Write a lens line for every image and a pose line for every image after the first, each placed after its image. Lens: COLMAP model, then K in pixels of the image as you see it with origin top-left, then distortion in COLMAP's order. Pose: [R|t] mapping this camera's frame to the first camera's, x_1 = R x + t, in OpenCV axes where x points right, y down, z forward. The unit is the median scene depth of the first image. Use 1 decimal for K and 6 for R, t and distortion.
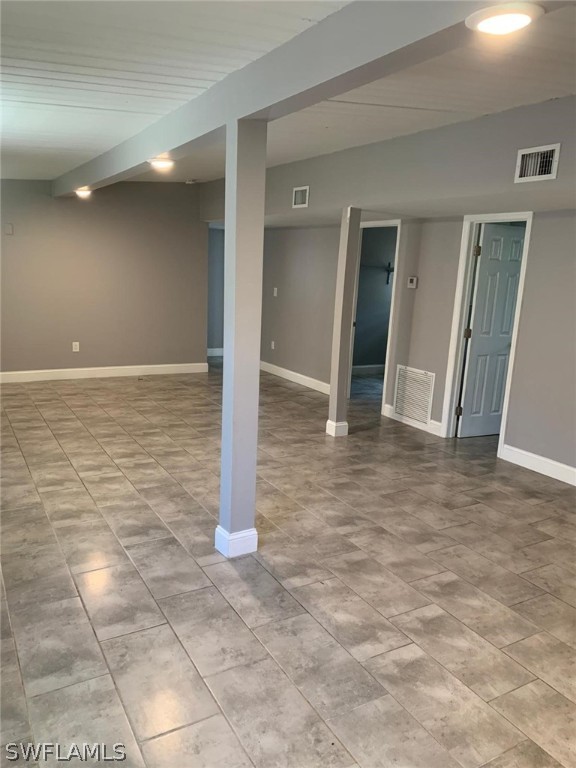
lens RADIAL K [[556.8, 0, 288.0], [0, 556.8, 384.0], [0, 0, 1]] dist [0.000458, 0.001229]
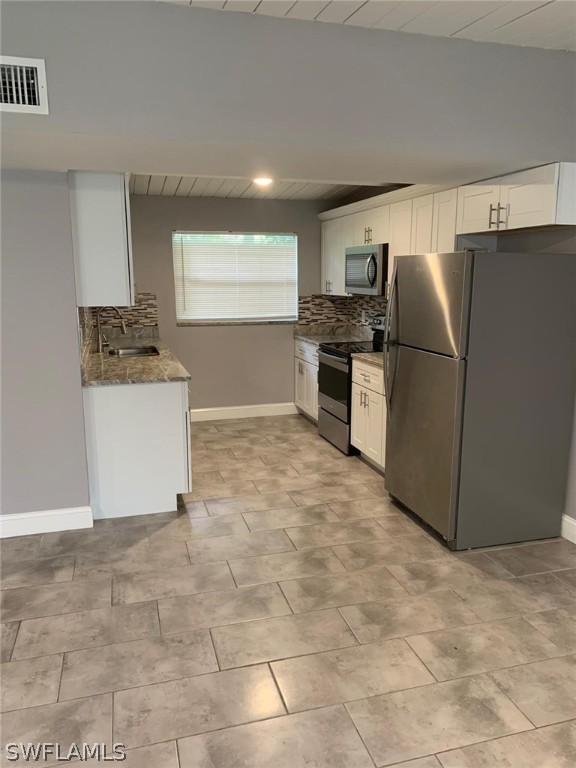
lens RADIAL K [[590.7, 0, 285.3], [0, 590.7, 387.9], [0, 0, 1]] dist [0.053737, -0.061520]
pose [[0.252753, -0.227824, 0.940326, -0.172339], [0.219347, 0.960069, 0.173649, -0.102887], [-0.942339, 0.162368, 0.292633, 0.510681]]
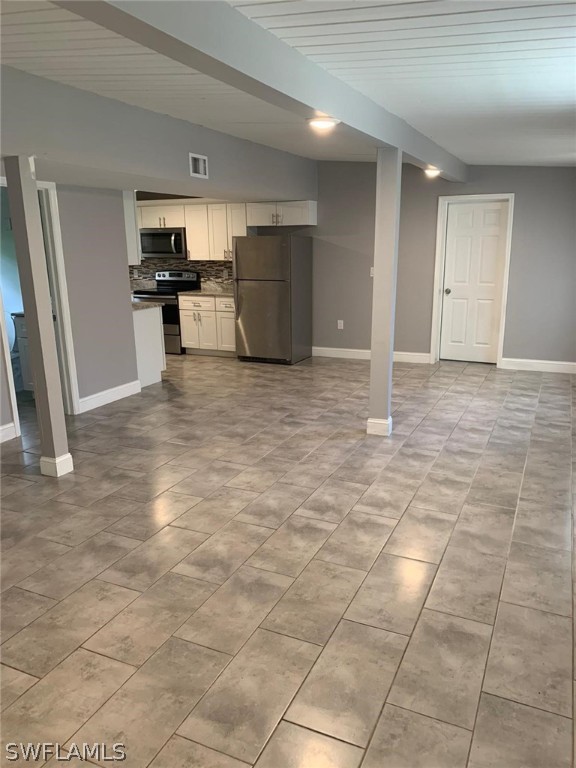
lens RADIAL K [[590.7, 0, 285.3], [0, 590.7, 387.9], [0, 0, 1]] dist [0.053737, -0.061520]
pose [[-0.556403, -0.237267, 0.796317, -1.004388], [0.164271, 0.908038, 0.385334, -0.393658], [-0.814513, 0.345212, -0.466259, 1.608620]]
